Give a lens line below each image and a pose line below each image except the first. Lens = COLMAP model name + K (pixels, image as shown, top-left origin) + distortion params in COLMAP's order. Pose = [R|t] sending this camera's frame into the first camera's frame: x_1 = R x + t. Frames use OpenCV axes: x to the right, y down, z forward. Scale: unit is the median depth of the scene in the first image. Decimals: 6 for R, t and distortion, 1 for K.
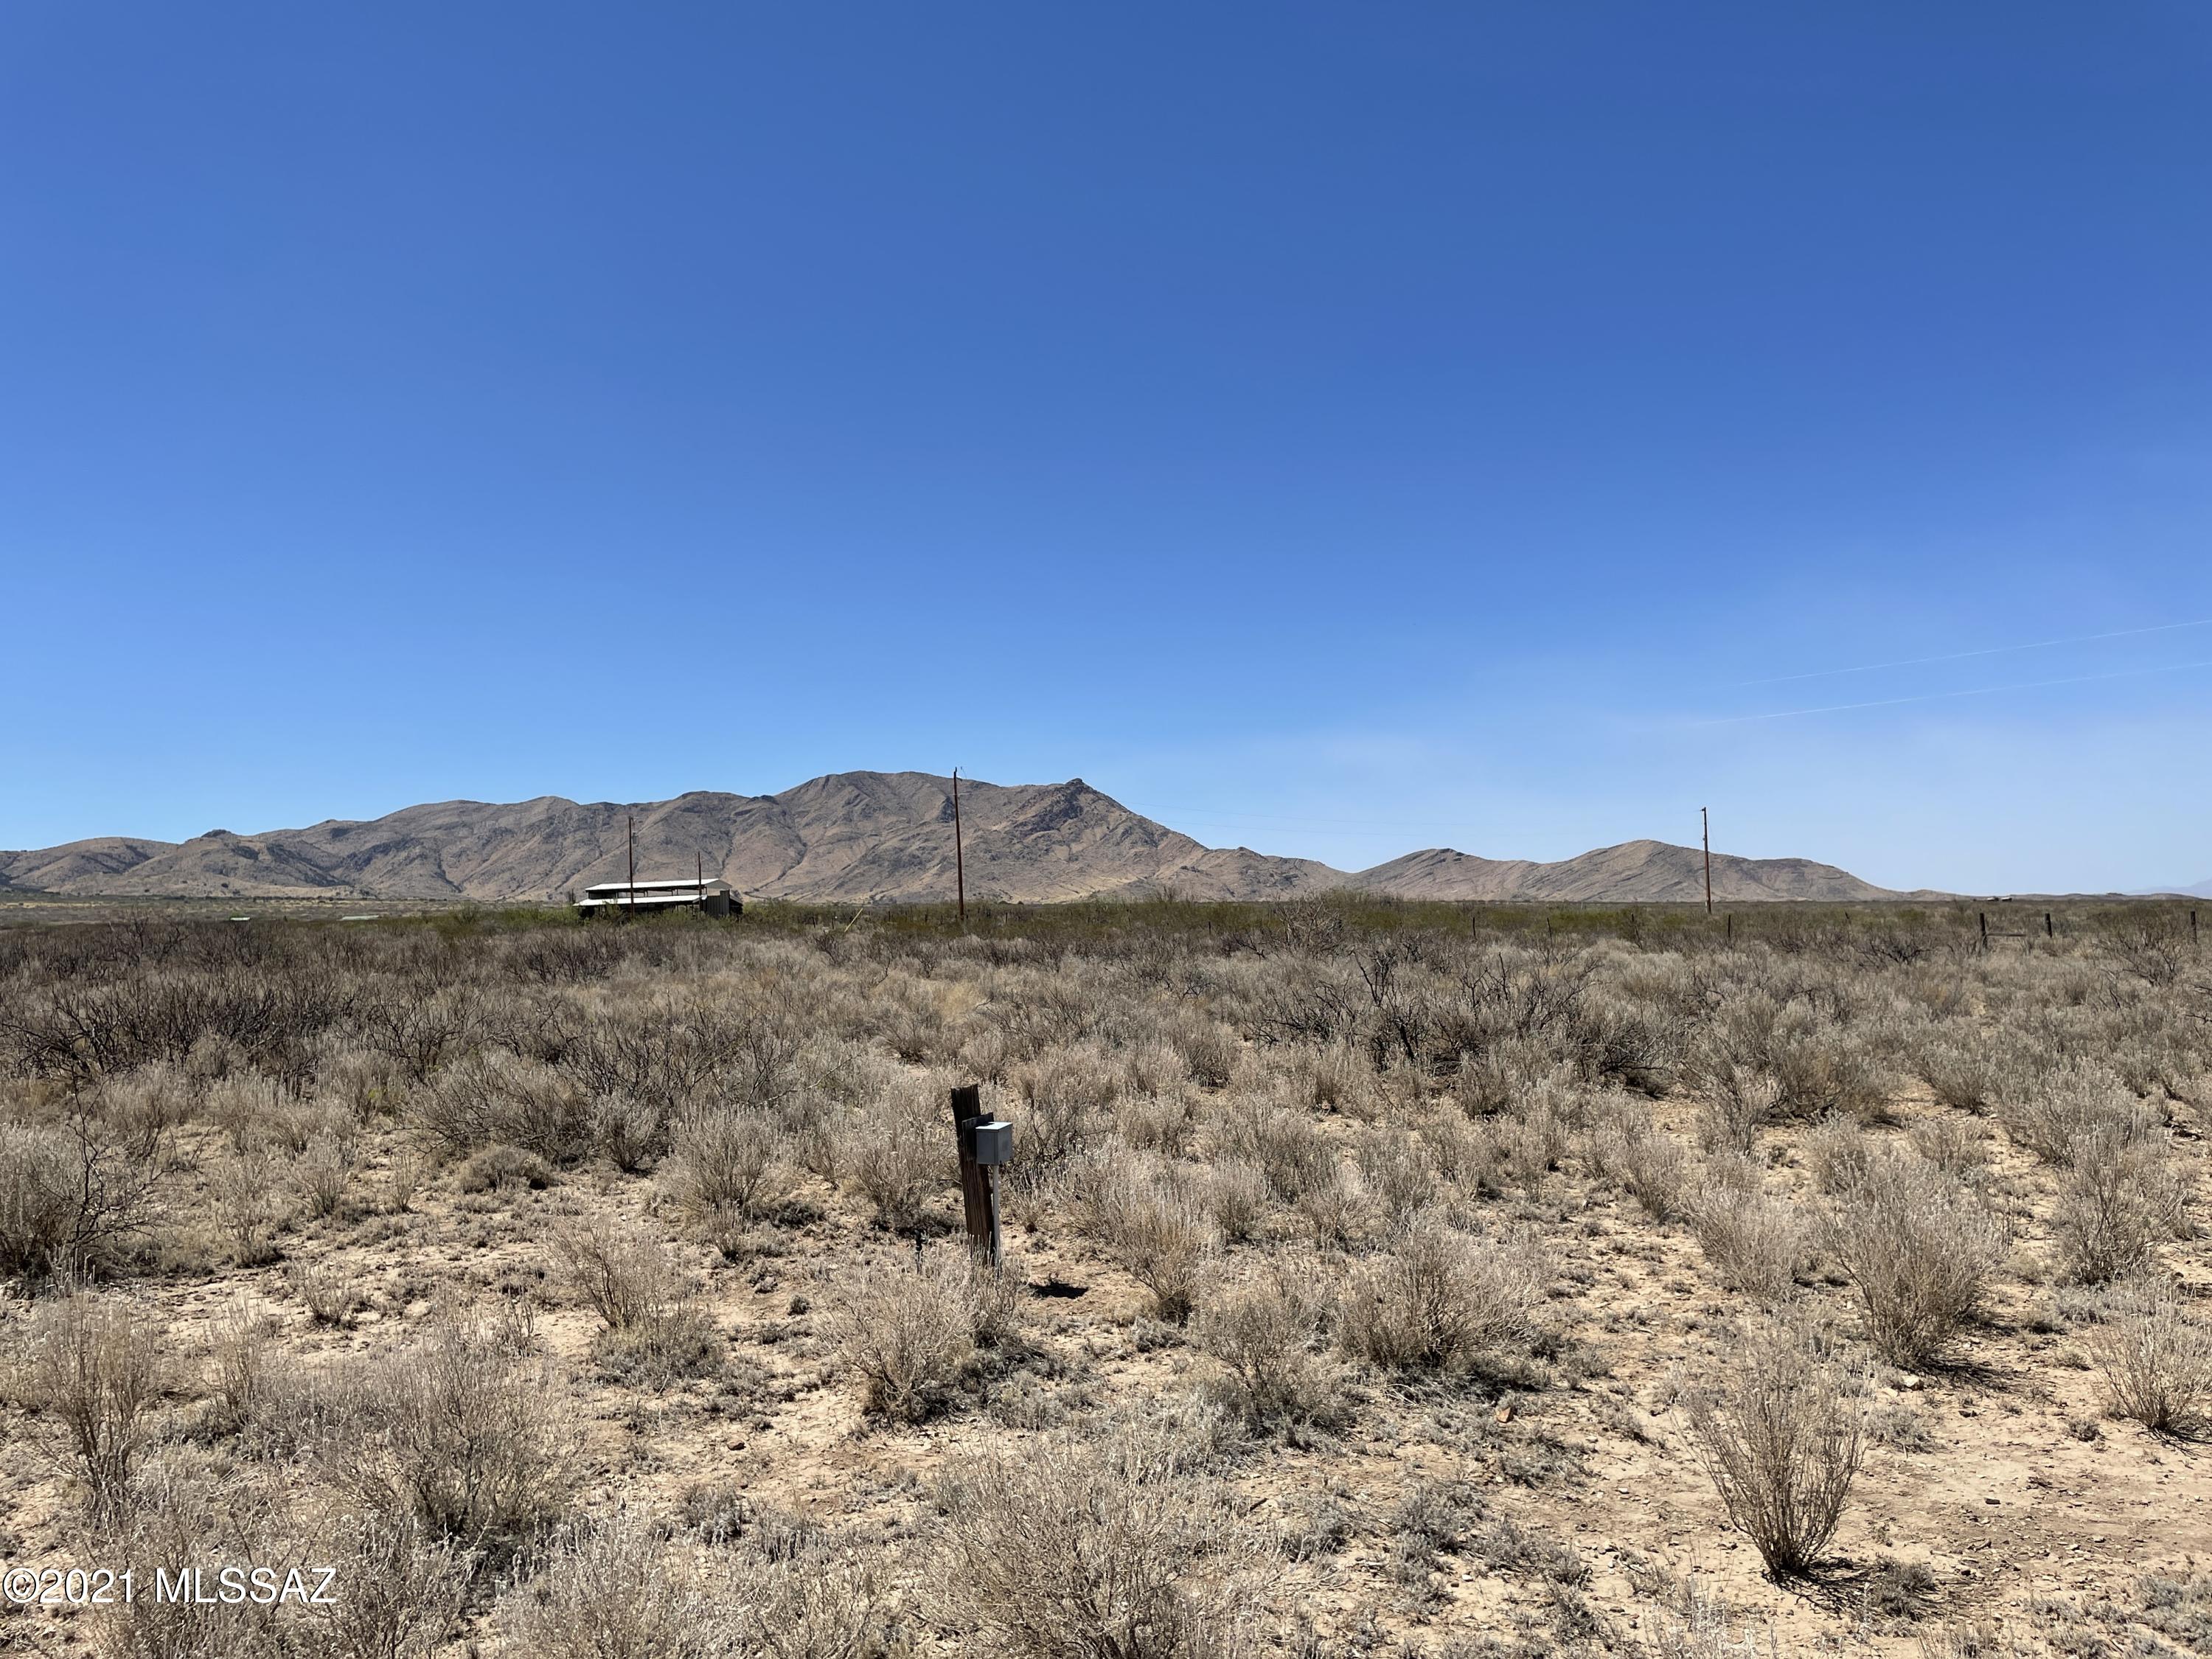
lens RADIAL K [[1658.2, 0, 1097.8], [0, 1658.2, 819.9], [0, 0, 1]] dist [0.083046, -0.101624]
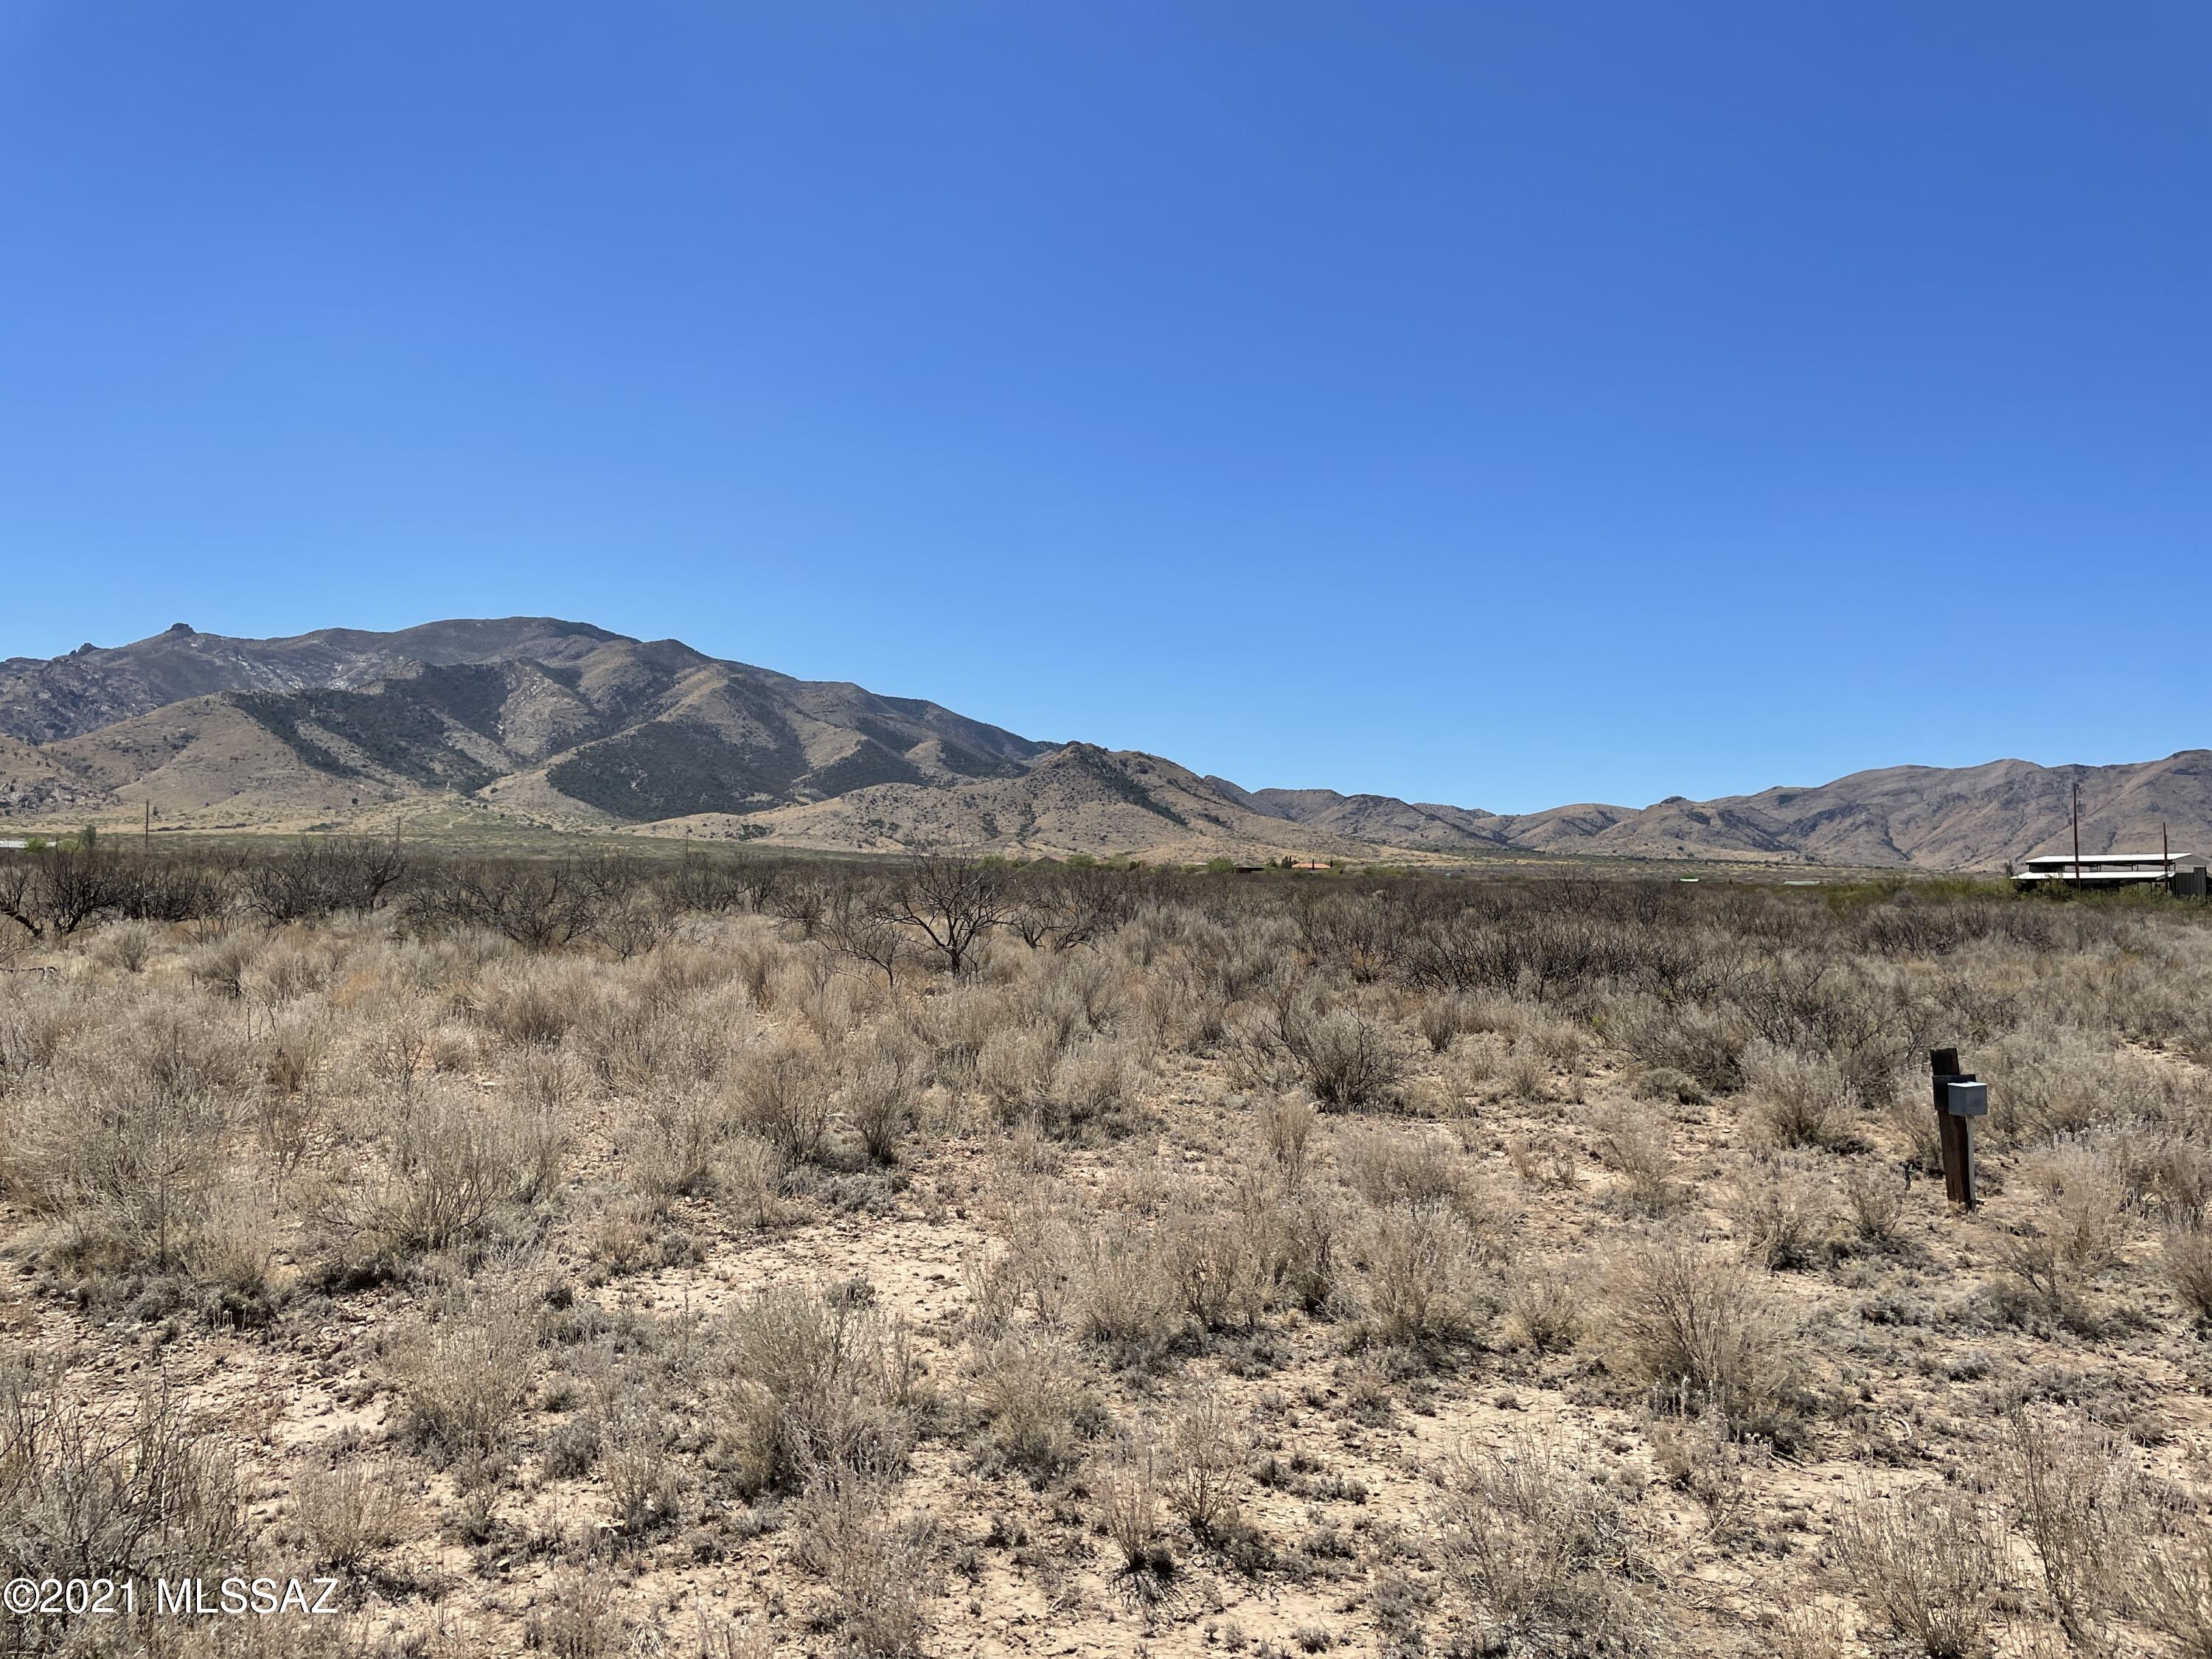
lens RADIAL K [[1658.2, 0, 1108.6], [0, 1658.2, 809.2], [0, 0, 1]] dist [0.083046, -0.101624]
pose [[0.691088, 0.002261, -0.722768, 0.271588], [0.007717, 0.999915, 0.010507, -0.019400], [0.722730, -0.012839, 0.691011, -0.183472]]
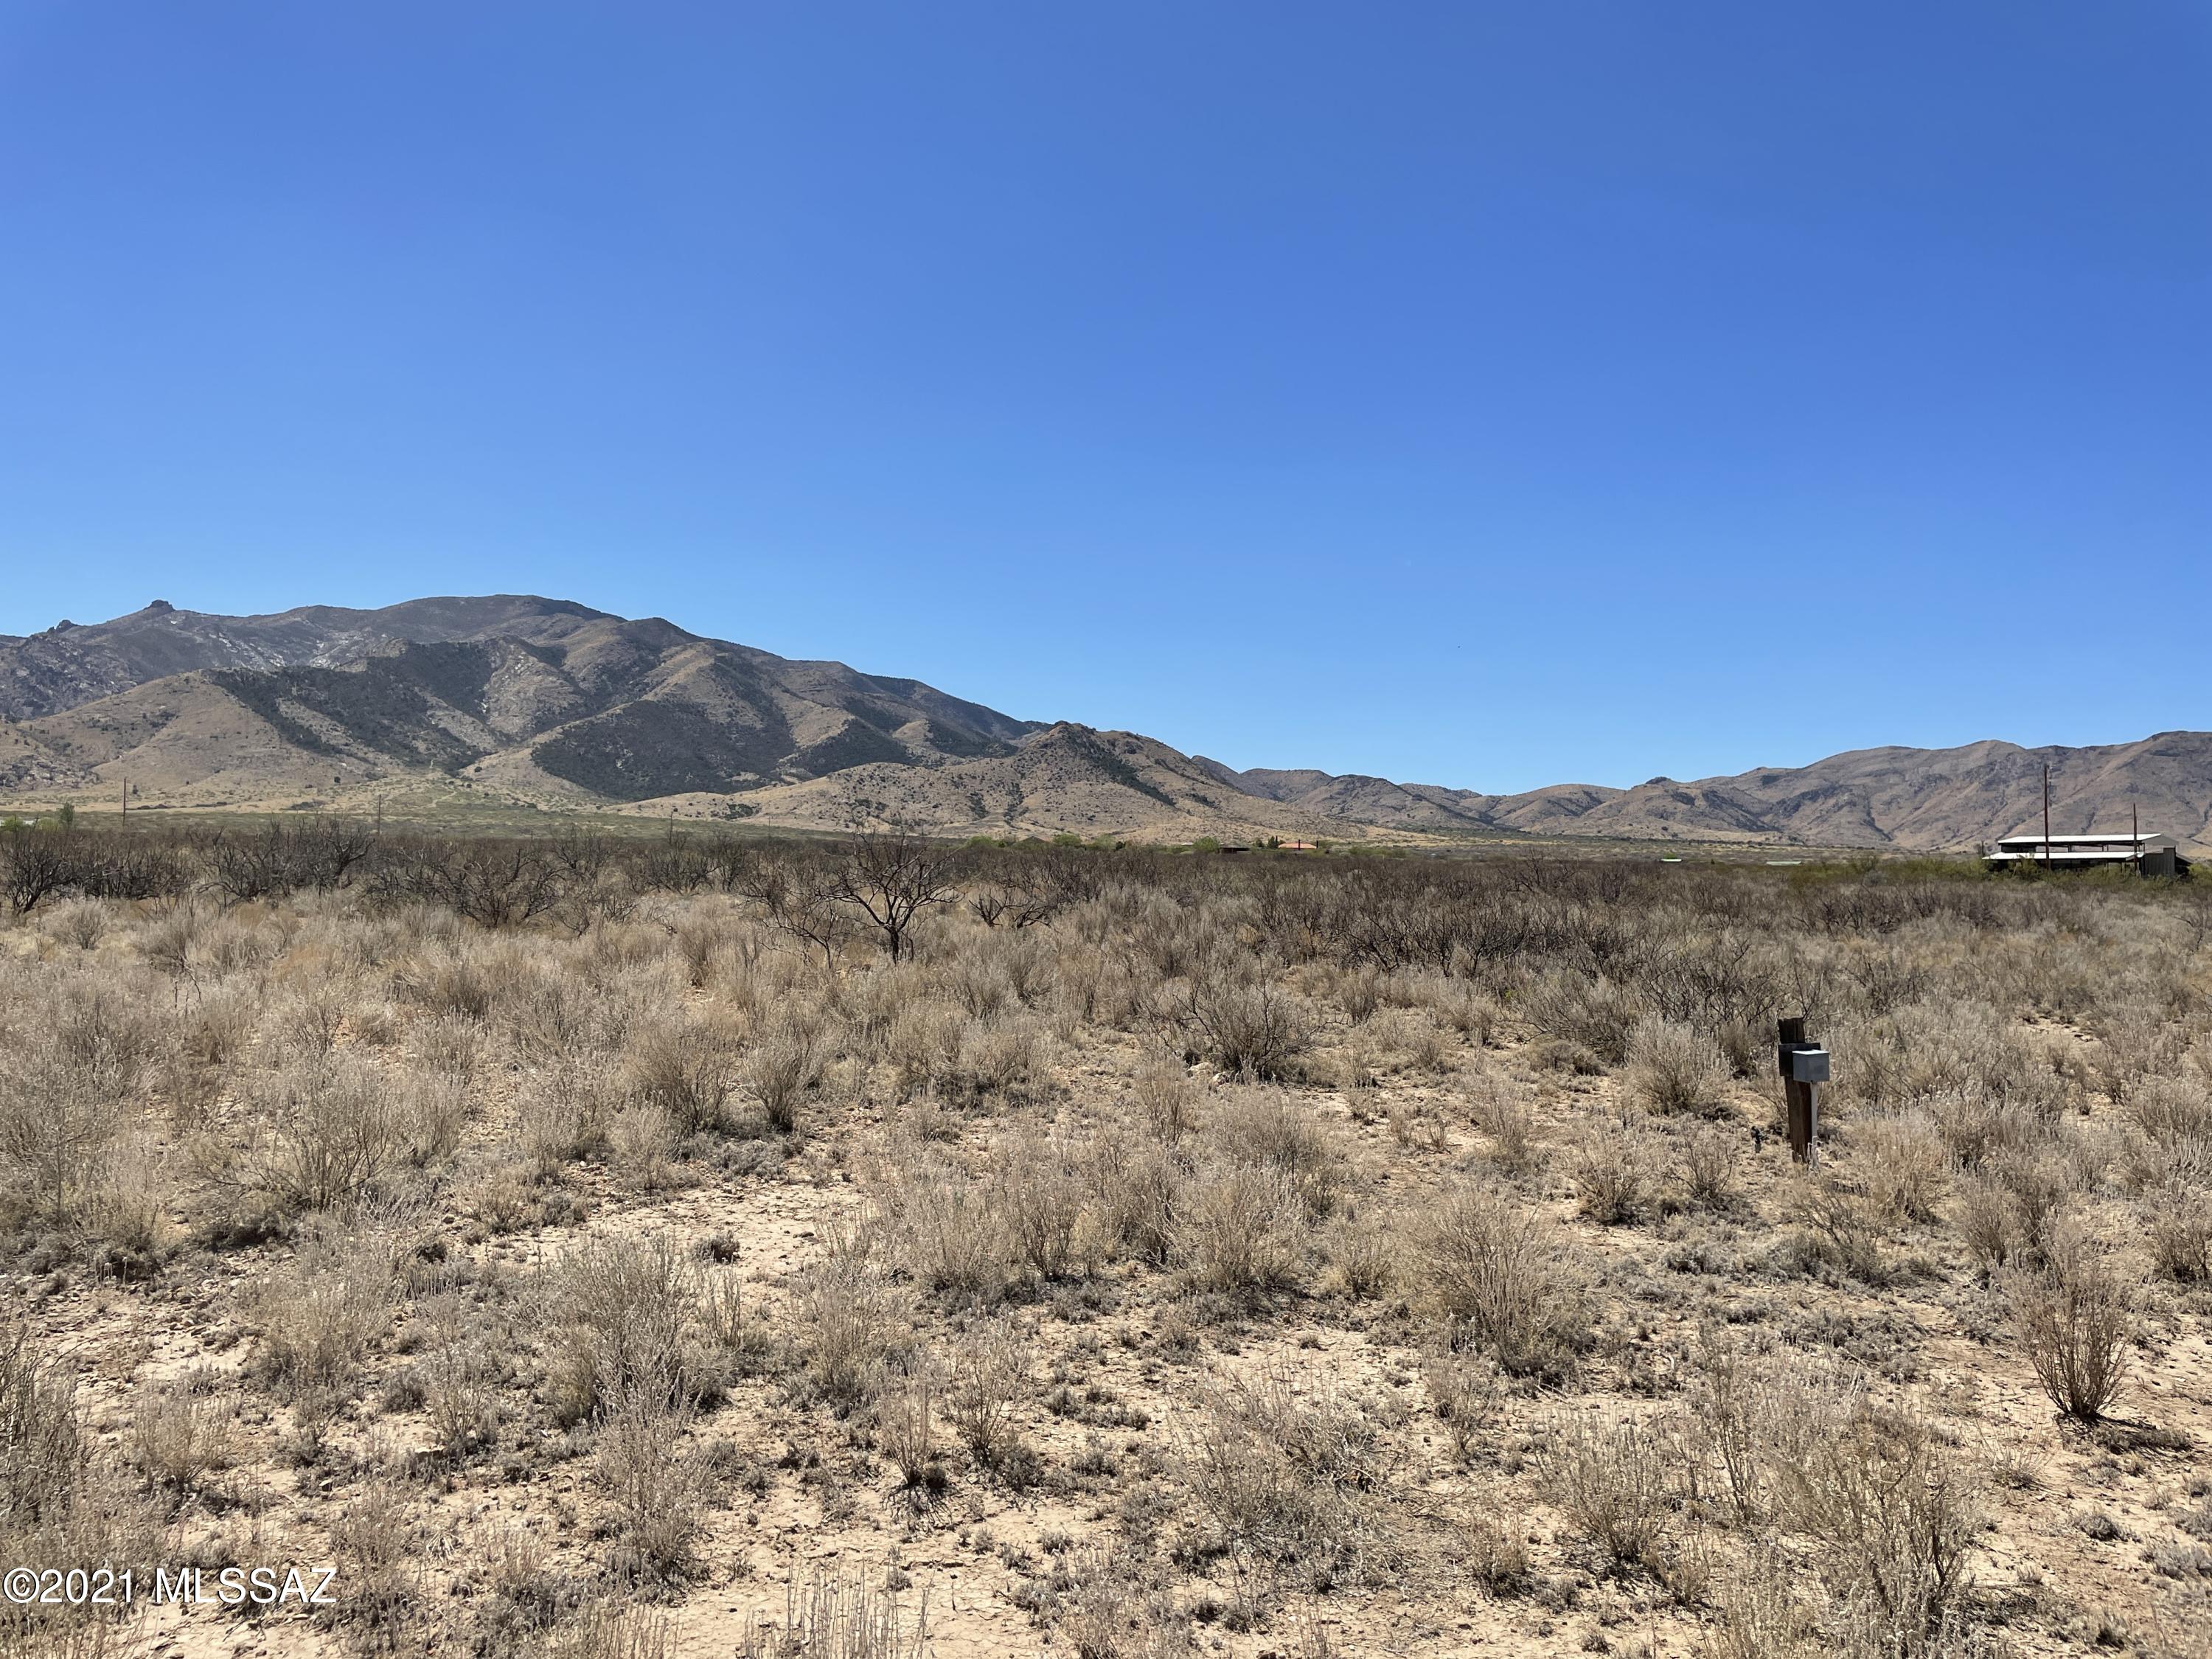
lens RADIAL K [[1658.2, 0, 1117.9], [0, 1658.2, 802.7], [0, 0, 1]] dist [0.083046, -0.101624]
pose [[0.700500, 0.009013, -0.713596, 0.334771], [0.006265, 0.999804, 0.018778, -0.019644], [0.713625, -0.017625, 0.700306, -0.168895]]
